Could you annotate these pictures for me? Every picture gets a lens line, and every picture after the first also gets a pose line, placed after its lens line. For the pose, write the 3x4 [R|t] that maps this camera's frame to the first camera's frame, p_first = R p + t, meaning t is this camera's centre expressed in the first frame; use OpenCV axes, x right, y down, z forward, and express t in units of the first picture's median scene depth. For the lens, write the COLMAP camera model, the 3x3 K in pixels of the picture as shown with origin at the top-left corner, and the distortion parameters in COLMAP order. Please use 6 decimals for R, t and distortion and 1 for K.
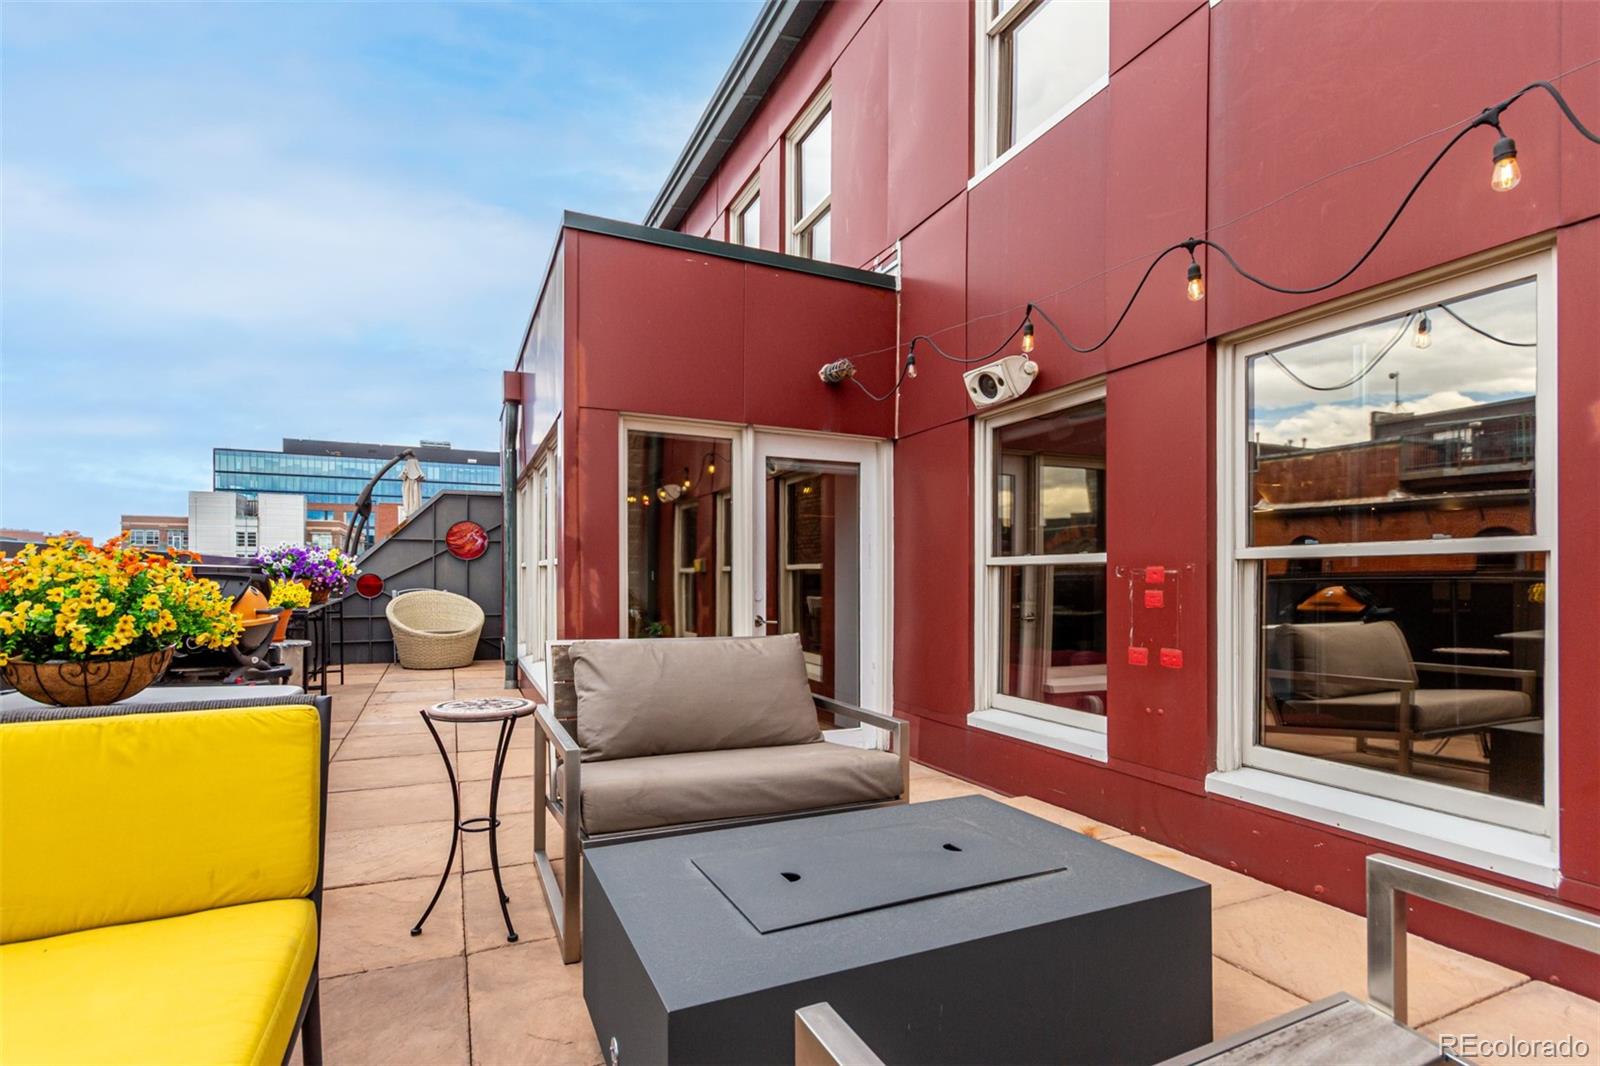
lens RADIAL K [[747.1, 0, 798.9], [0, 747.1, 581.4], [0, 0, 1]] dist [-0.000413, 0.000023]
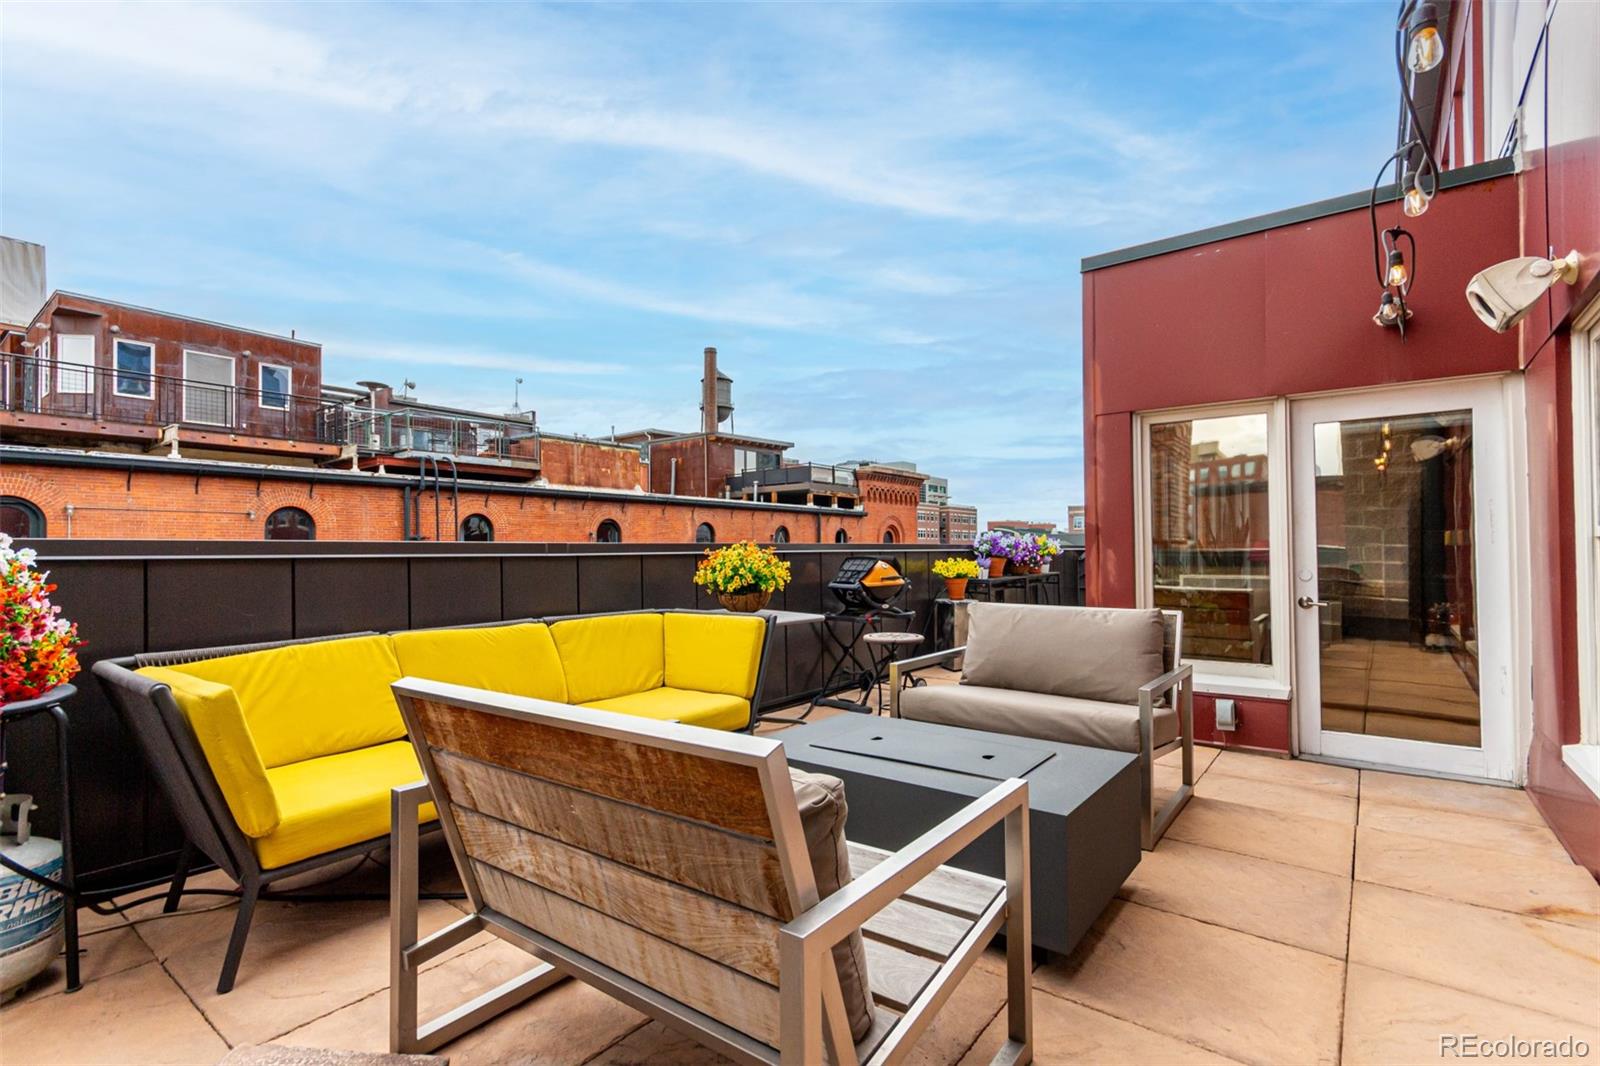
lens RADIAL K [[747.0, 0, 797.2], [0, 747.0, 549.1], [0, 0, 1]] dist [-0.001109, 0.000212]
pose [[0.465258, -0.010406, -0.885114, 0.545914], [0.005110, 0.999946, -0.009070, -0.009474], [0.885160, -0.000303, 0.465286, 0.010565]]
